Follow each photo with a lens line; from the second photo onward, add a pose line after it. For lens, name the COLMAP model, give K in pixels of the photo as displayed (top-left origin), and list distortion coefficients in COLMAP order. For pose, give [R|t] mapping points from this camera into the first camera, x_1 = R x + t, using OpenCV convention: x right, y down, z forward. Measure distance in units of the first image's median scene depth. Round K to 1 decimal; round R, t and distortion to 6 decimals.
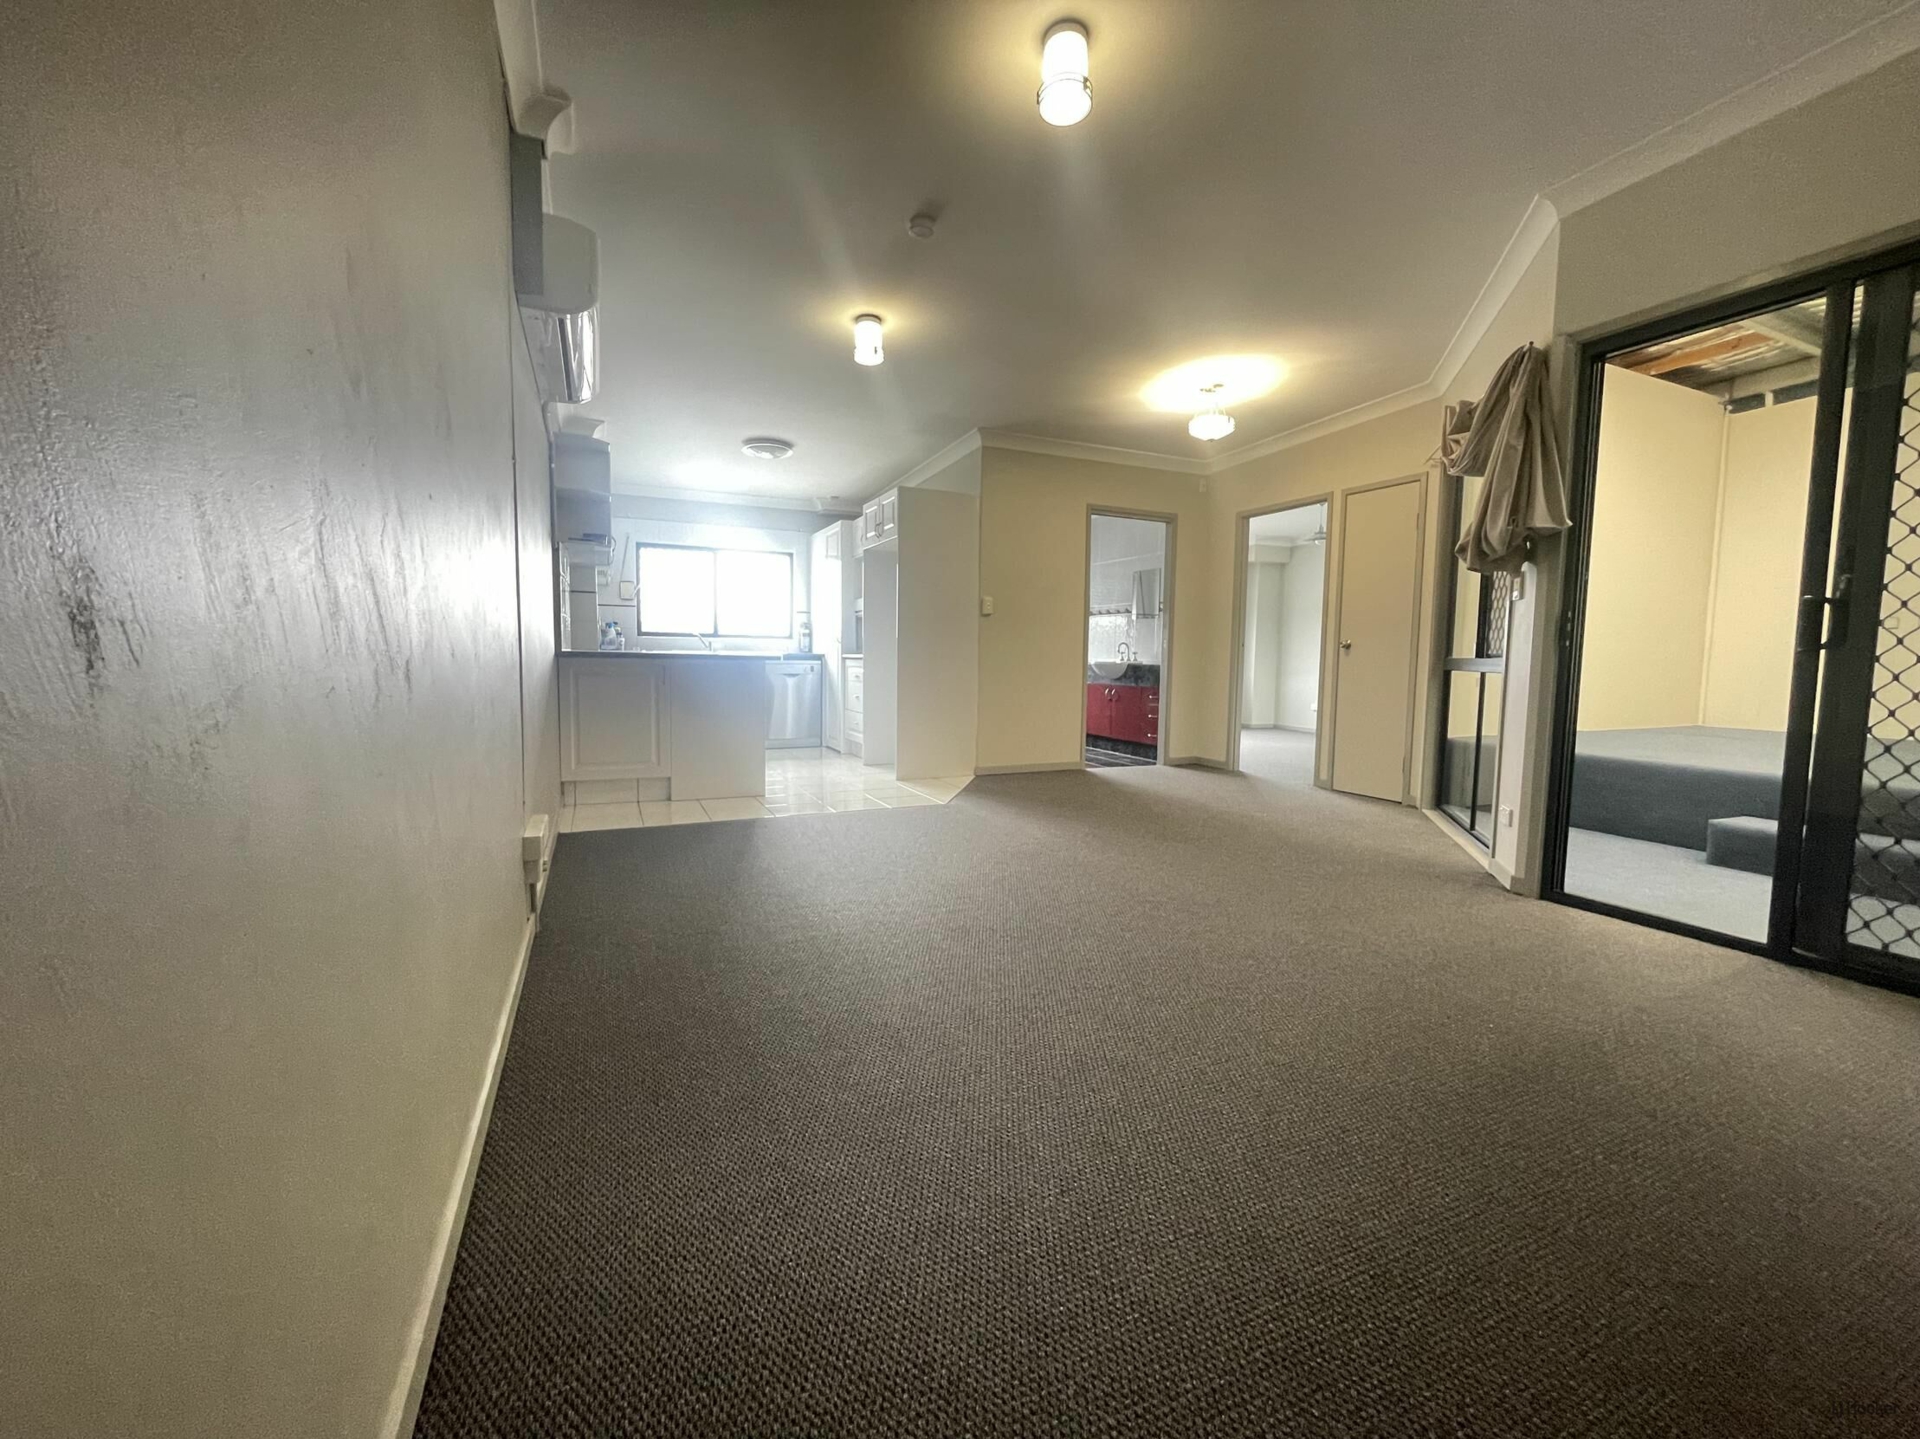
lens RADIAL K [[780.8, 0, 959.2], [0, 780.8, 721.3], [0, 0, 1]] dist [-0.000572, -0.000495]
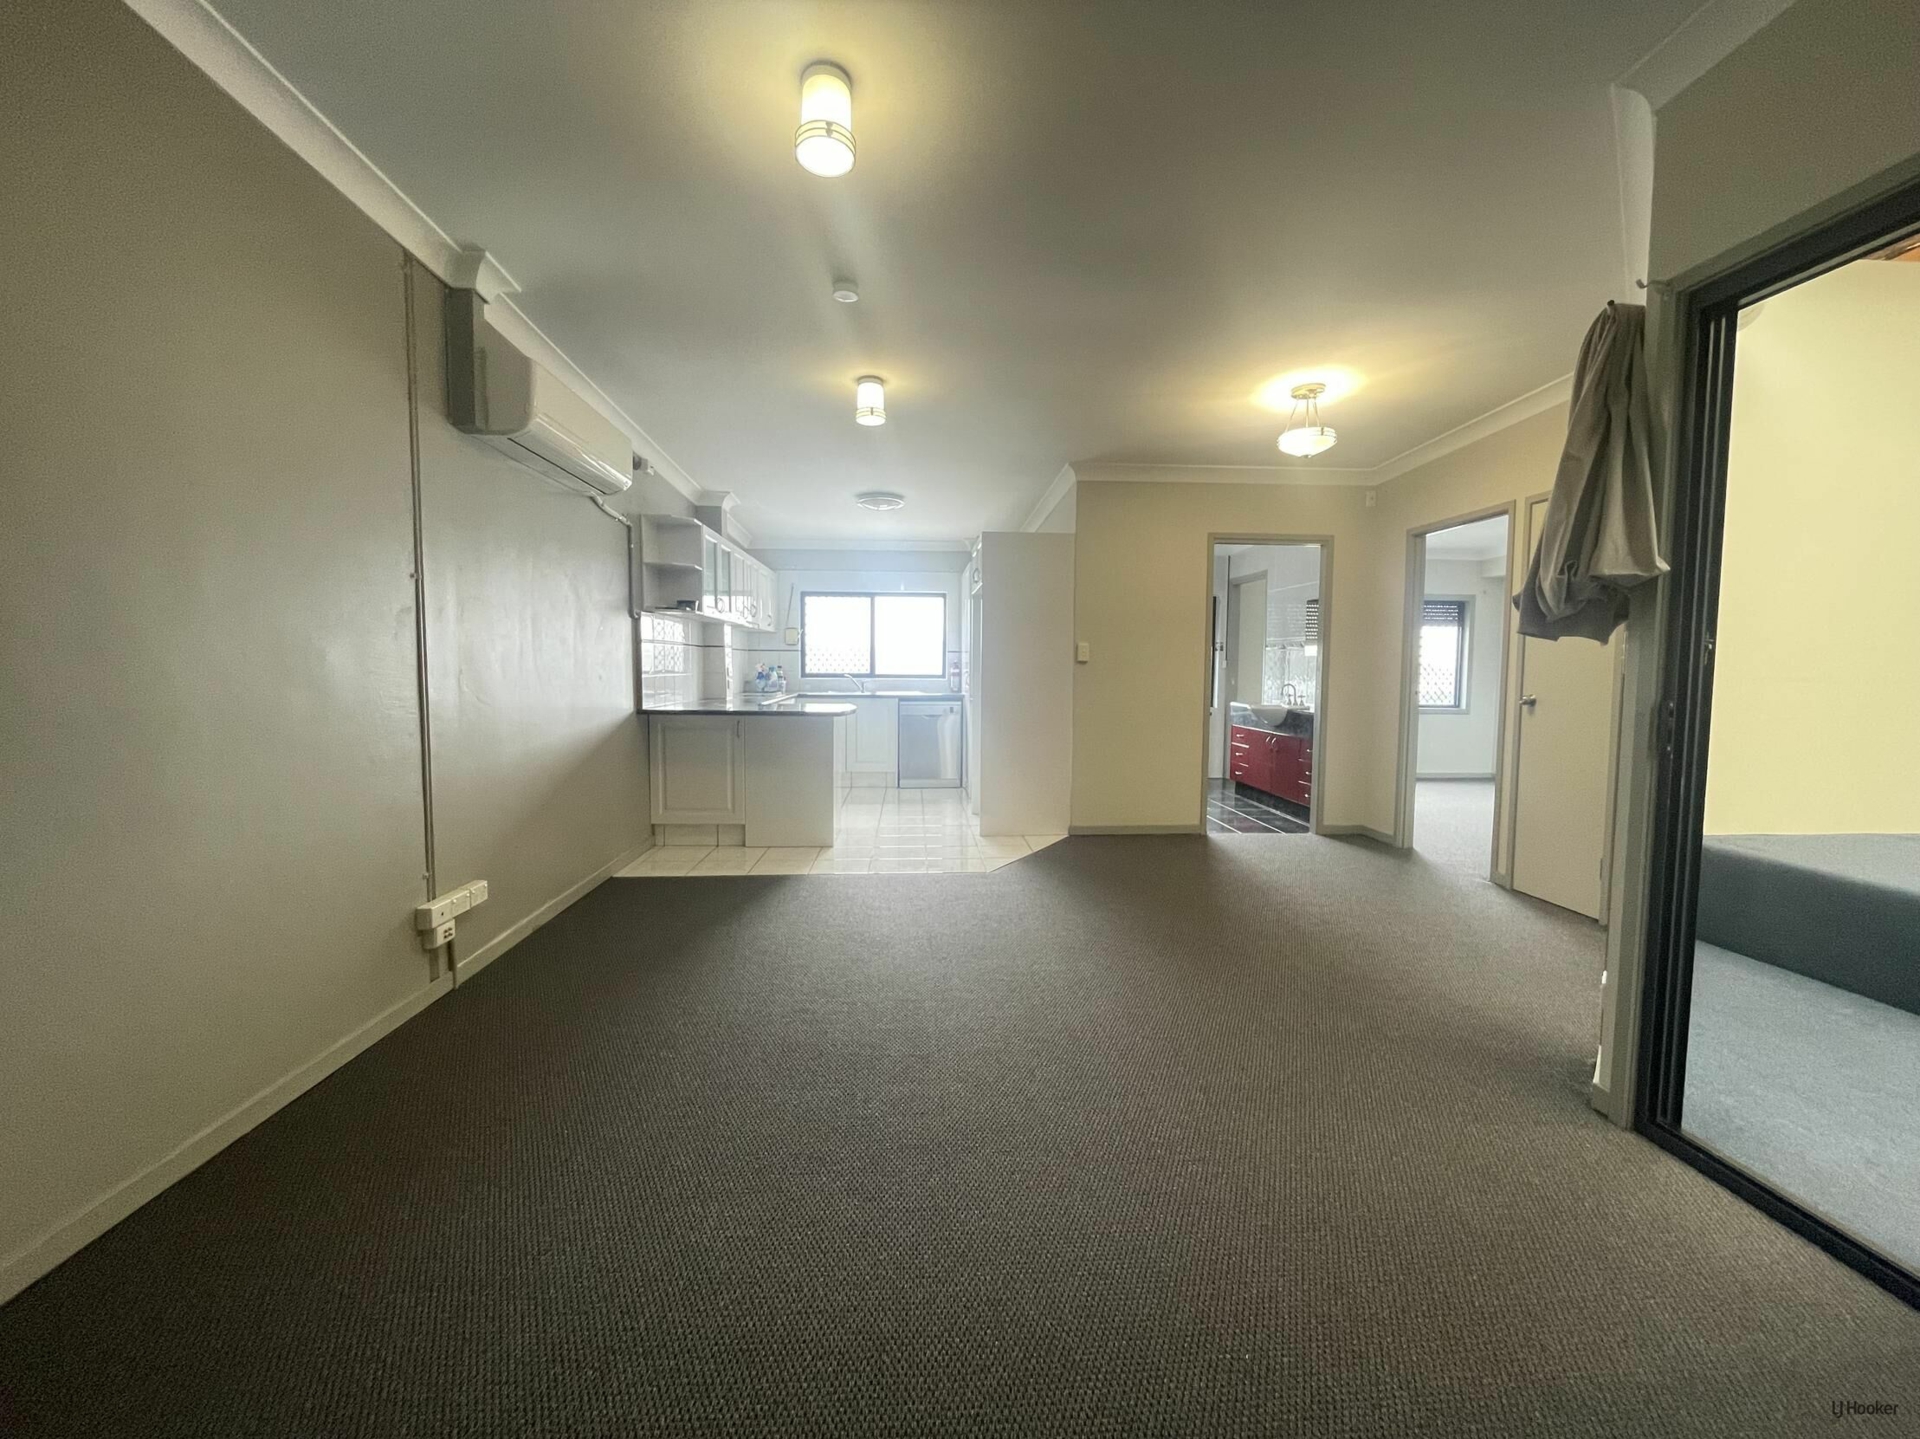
lens RADIAL K [[780.8, 0, 956.4], [0, 780.8, 718.8], [0, 0, 1]] dist [-0.000572, -0.000495]
pose [[0.934232, 0.015569, -0.356325, 0.234285], [-0.023348, 0.999574, -0.017540, -0.051265], [0.355900, 0.024706, 0.934197, 0.089635]]
